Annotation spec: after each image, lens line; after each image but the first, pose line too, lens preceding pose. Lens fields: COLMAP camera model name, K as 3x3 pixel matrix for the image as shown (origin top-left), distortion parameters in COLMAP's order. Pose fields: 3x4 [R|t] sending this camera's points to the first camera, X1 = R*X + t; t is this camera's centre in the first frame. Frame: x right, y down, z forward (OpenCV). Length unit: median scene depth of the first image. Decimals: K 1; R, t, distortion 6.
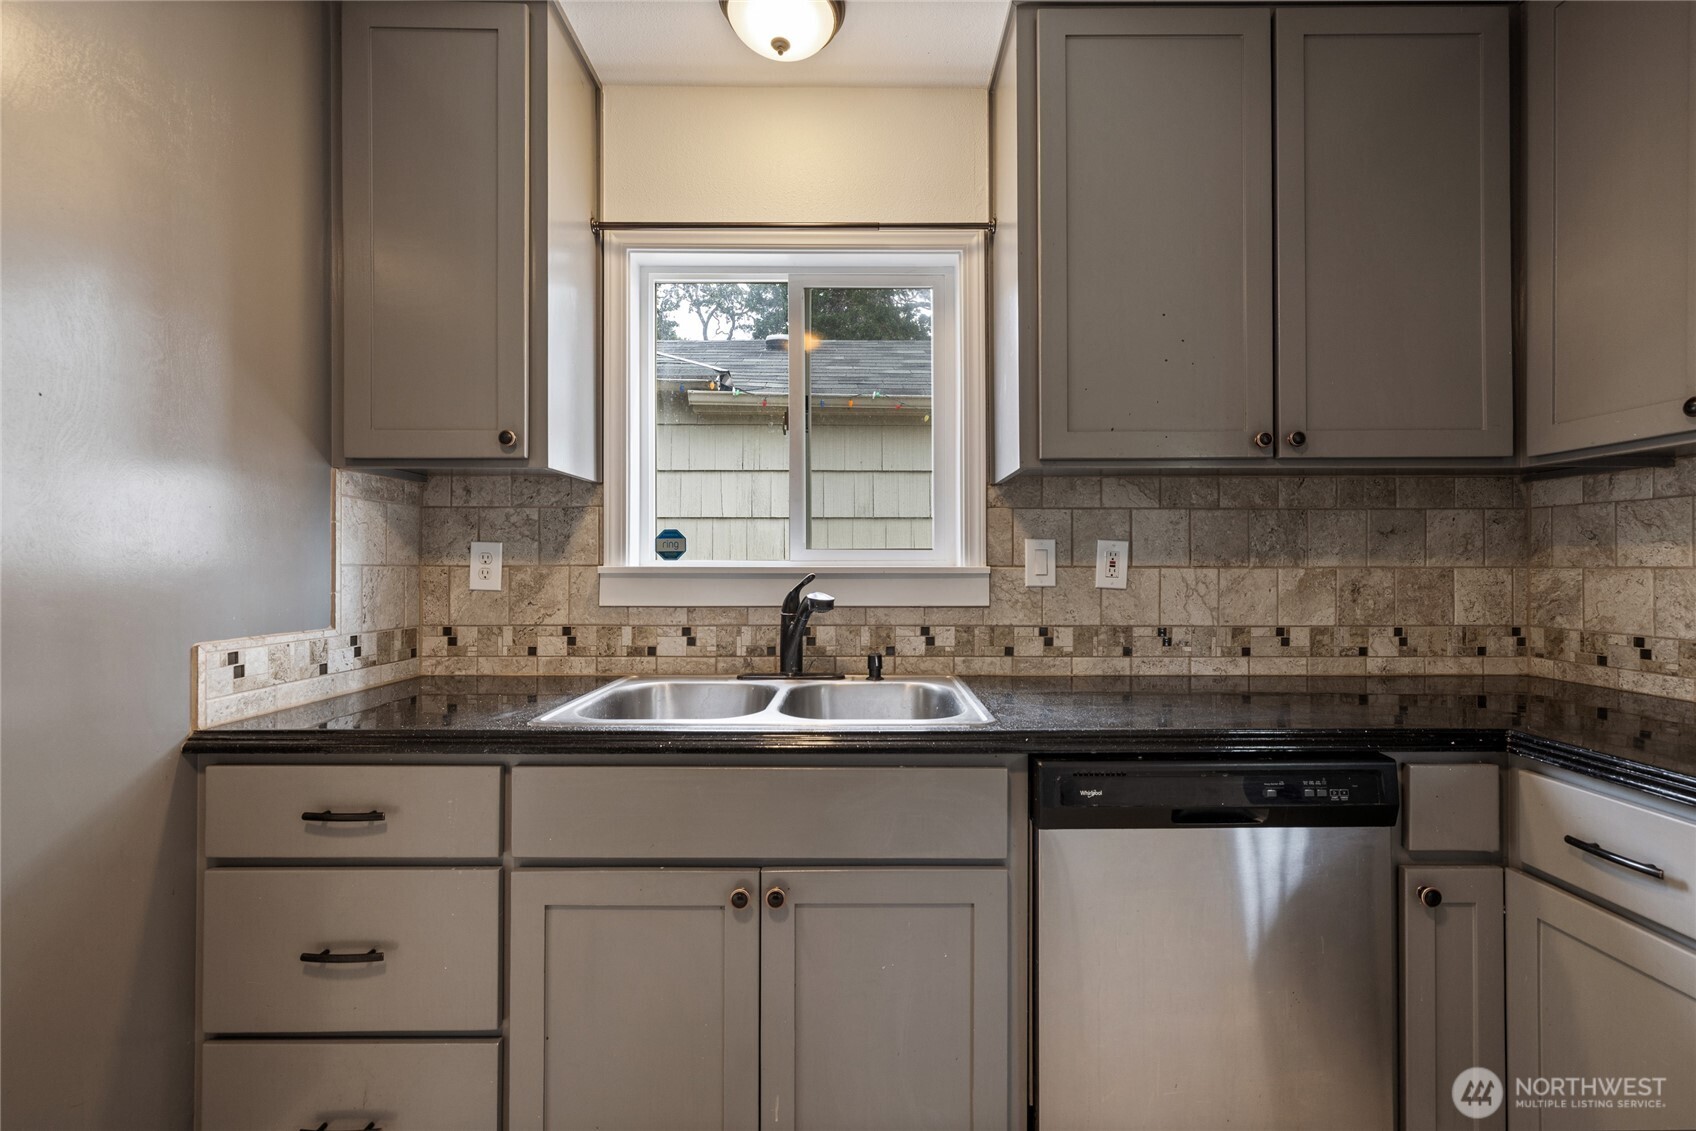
lens RADIAL K [[725.9, 0, 849.3], [0, 725.9, 562.2], [0, 0, 1]] dist [0.002316, 0.000049]
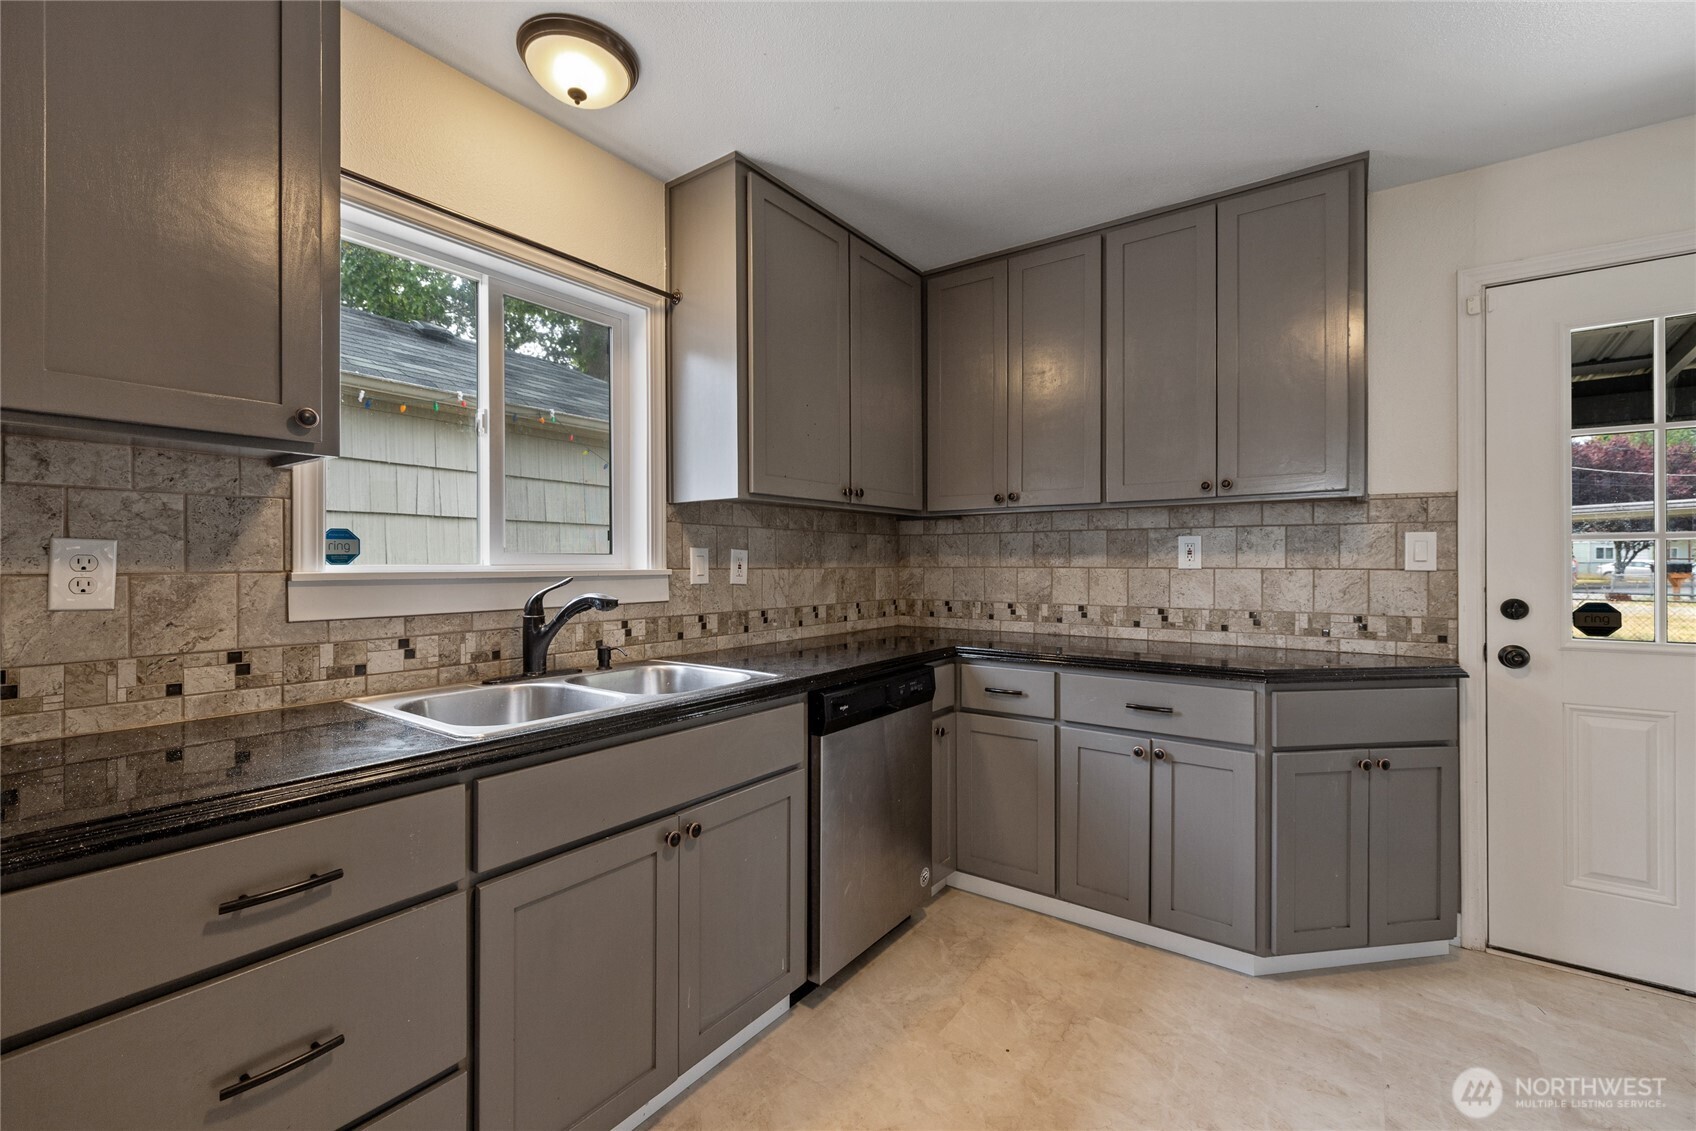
lens RADIAL K [[725.9, 0, 844.9], [0, 725.9, 561.6], [0, 0, 1]] dist [0.002316, 0.000049]
pose [[0.587709, 0.000450, 0.809072, -0.638713], [-0.001211, 0.999999, 0.000323, -0.007735], [-0.809072, -0.001169, 0.587709, 0.022741]]
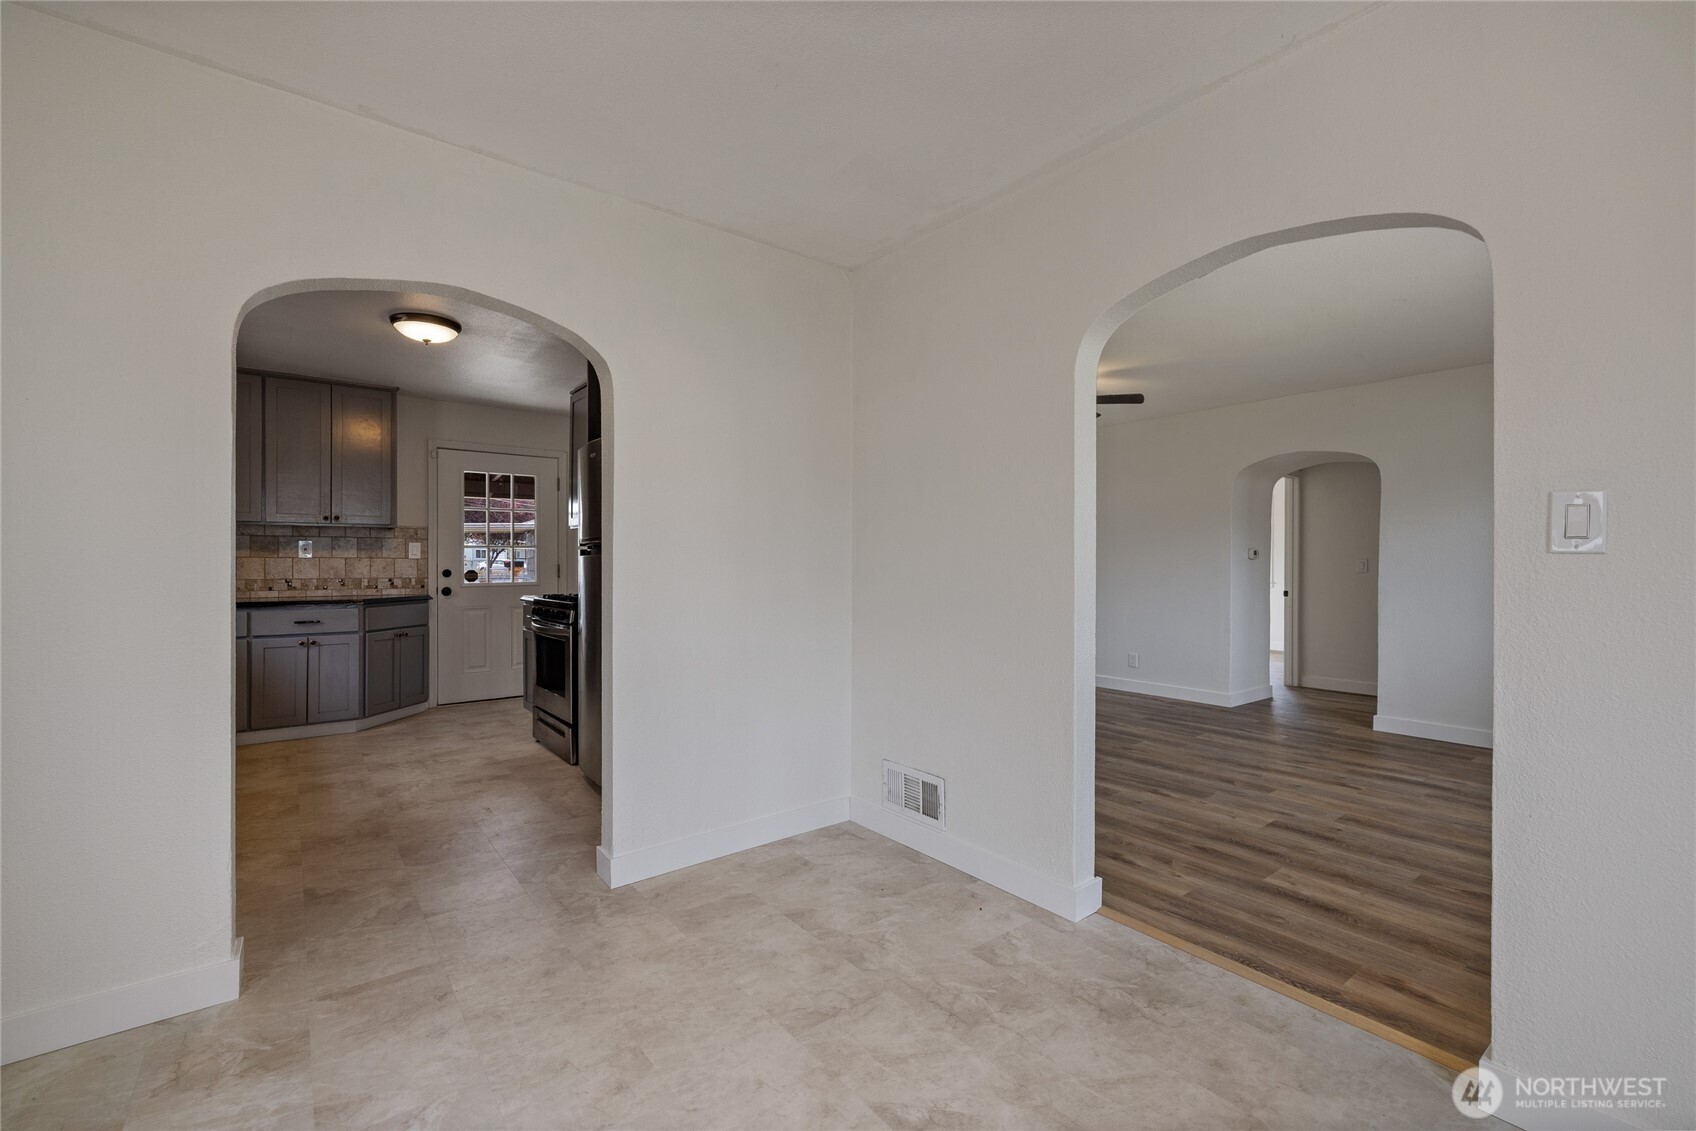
lens RADIAL K [[725.9, 0, 838.2], [0, 725.9, 560.7], [0, 0, 1]] dist [0.002316, 0.000049]
pose [[-0.593130, -0.000331, 0.805107, -2.737656], [-0.003611, 0.999991, -0.002249, 0.018207], [-0.805099, -0.004241, -0.593126, 0.364849]]
